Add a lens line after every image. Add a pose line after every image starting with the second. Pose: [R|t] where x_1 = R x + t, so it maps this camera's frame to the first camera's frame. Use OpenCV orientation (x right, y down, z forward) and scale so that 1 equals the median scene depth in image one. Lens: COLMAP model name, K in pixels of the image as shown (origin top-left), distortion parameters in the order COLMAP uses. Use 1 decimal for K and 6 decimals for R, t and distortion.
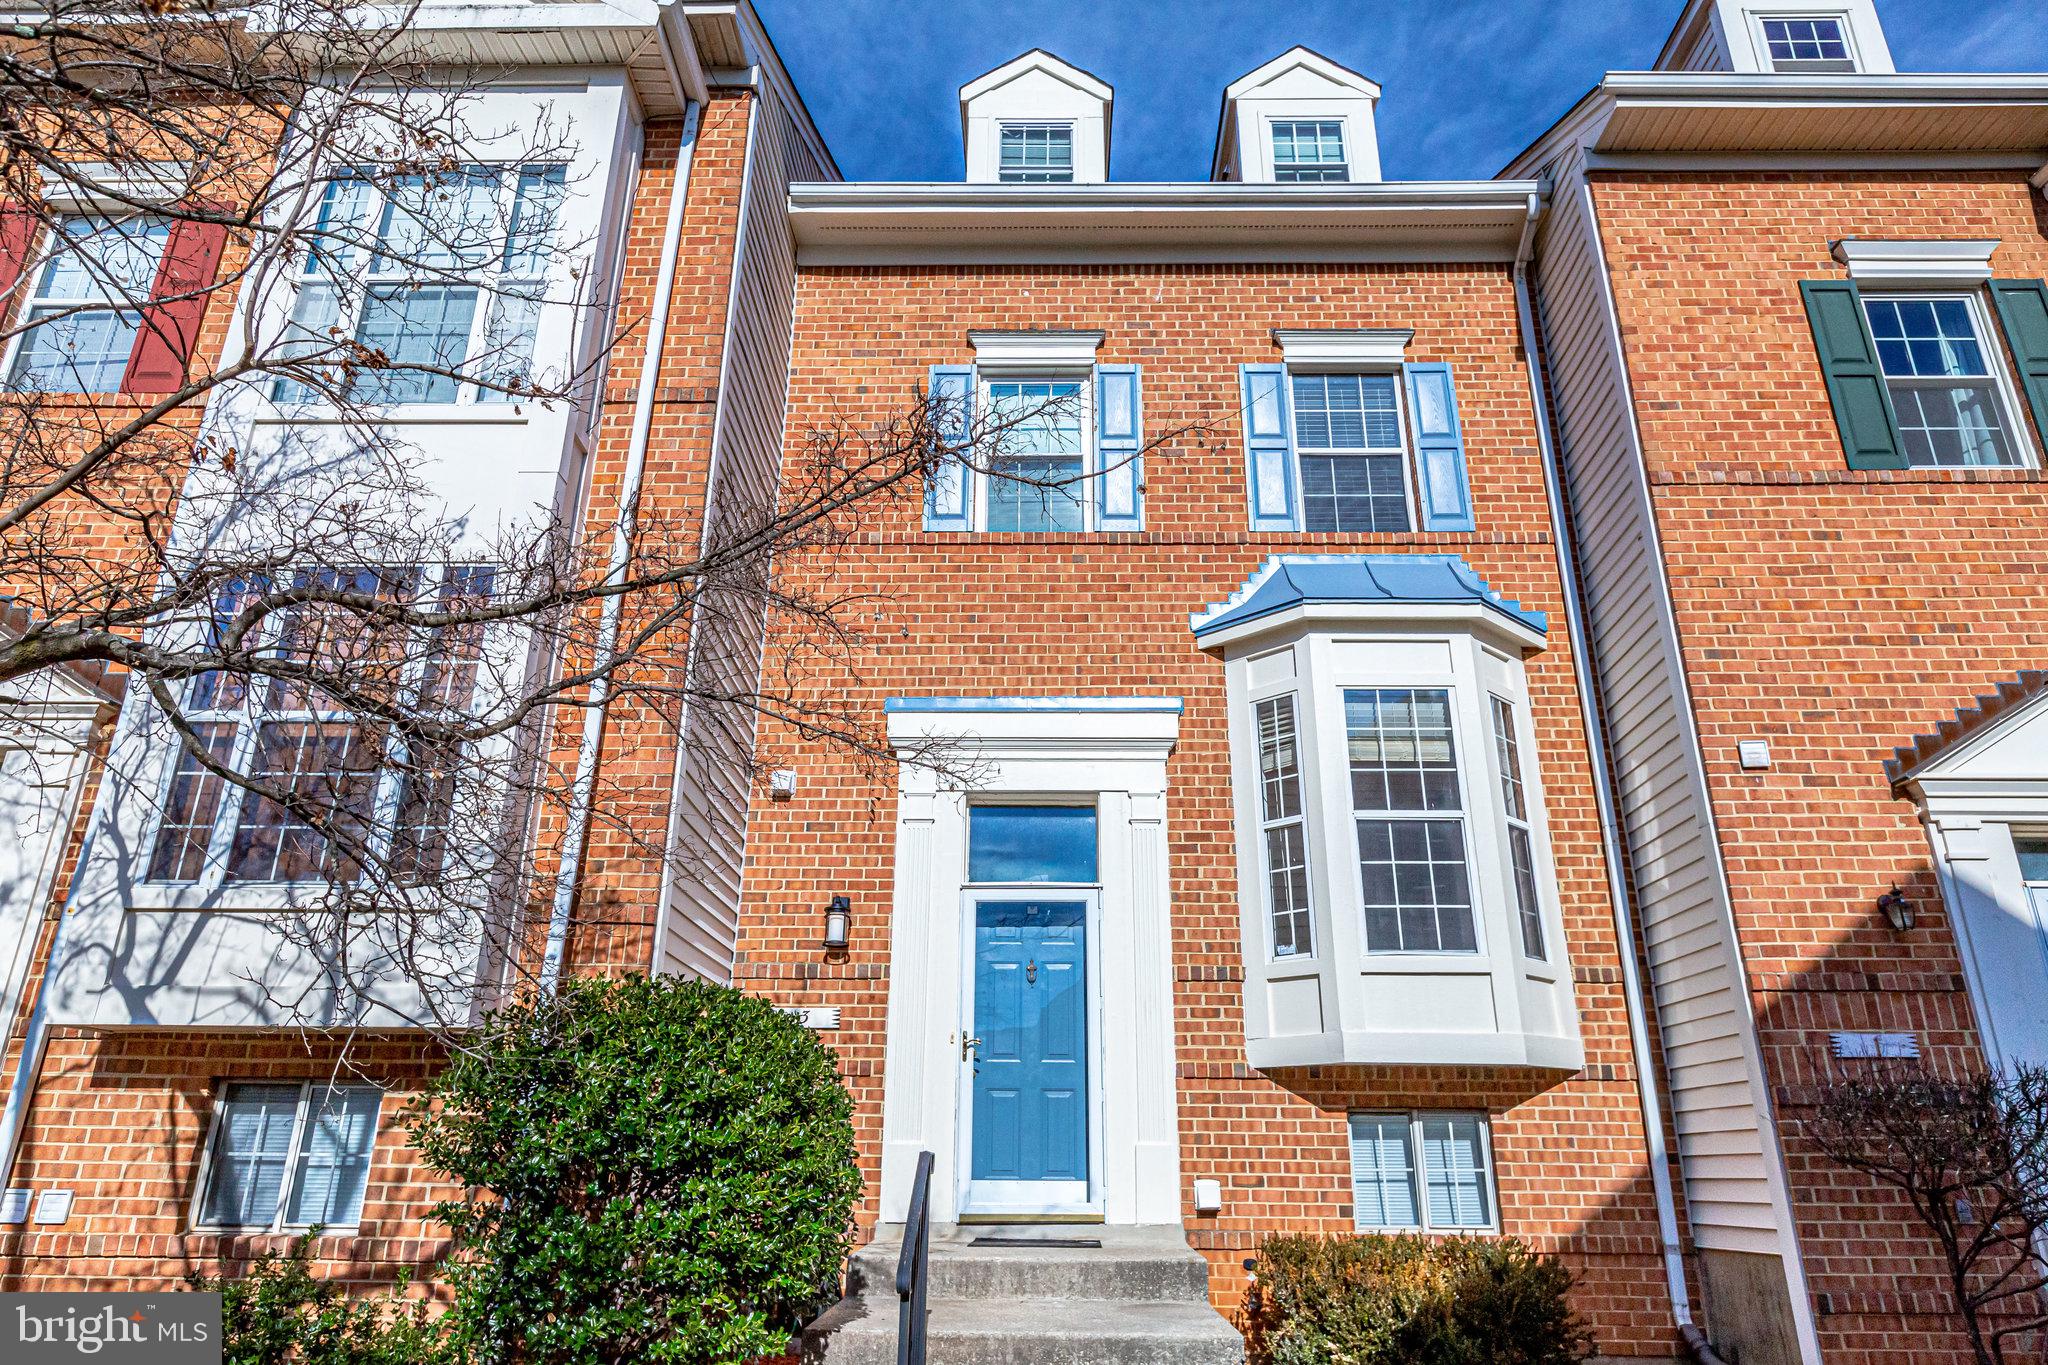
lens RADIAL K [[1203.8, 0, 1021.4], [0, 1203.8, 676.3], [0, 0, 1]] dist [-0.002435, -0.002333]
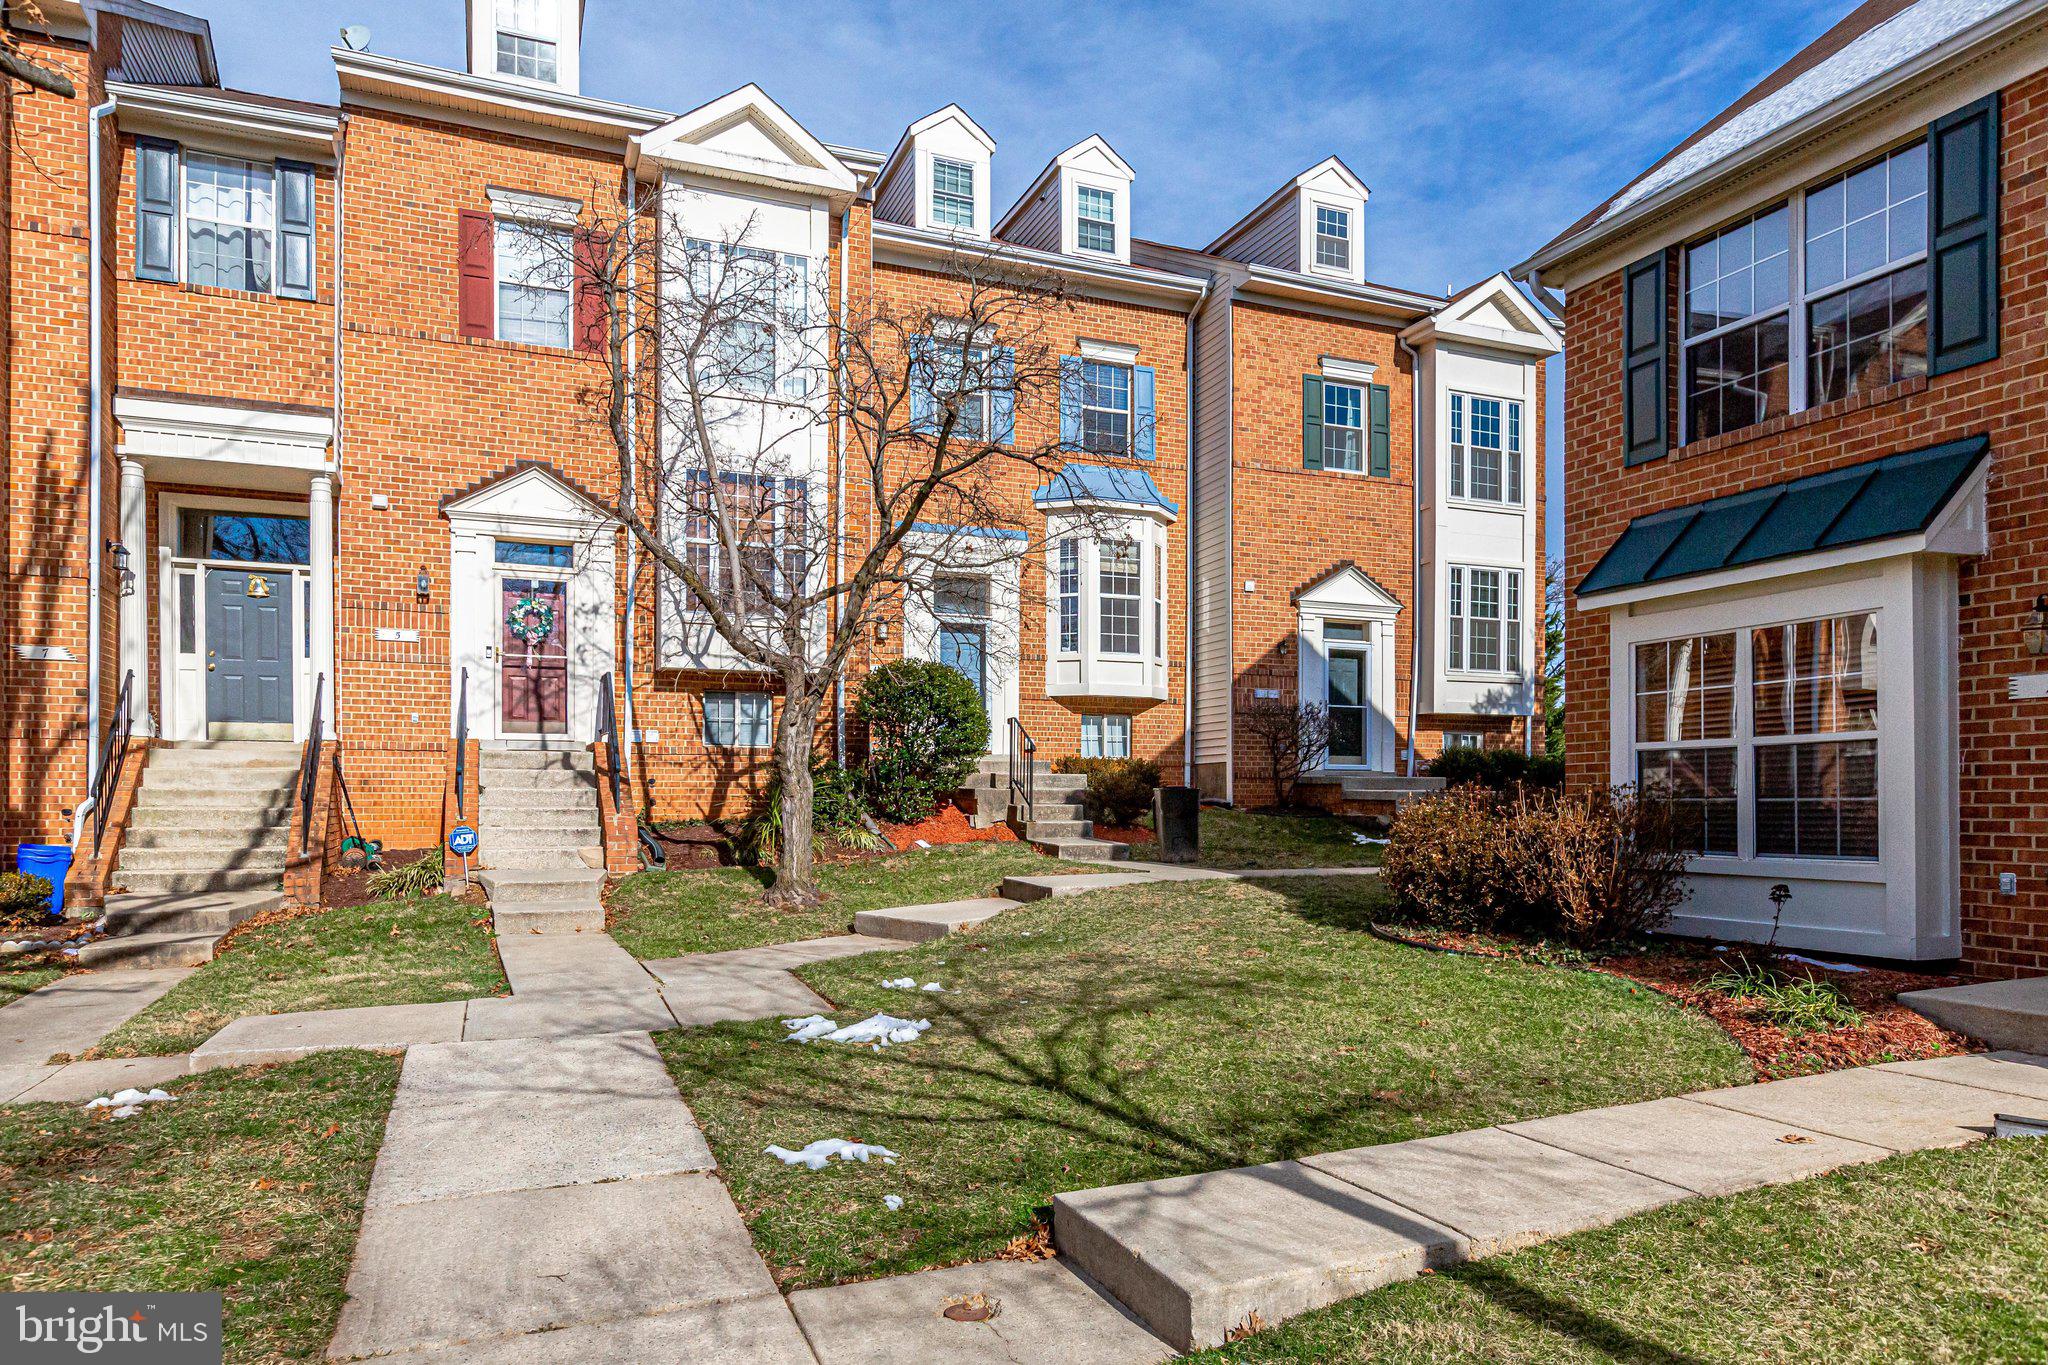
lens RADIAL K [[1203.8, 0, 1021.4], [0, 1203.8, 676.3], [0, 0, 1]] dist [-0.002435, -0.002333]
pose [[0.916311, 0.031595, 0.399219, -0.815833], [-0.146161, 0.954500, 0.259937, -0.329598], [-0.372842, -0.296534, 0.879236, -1.083623]]
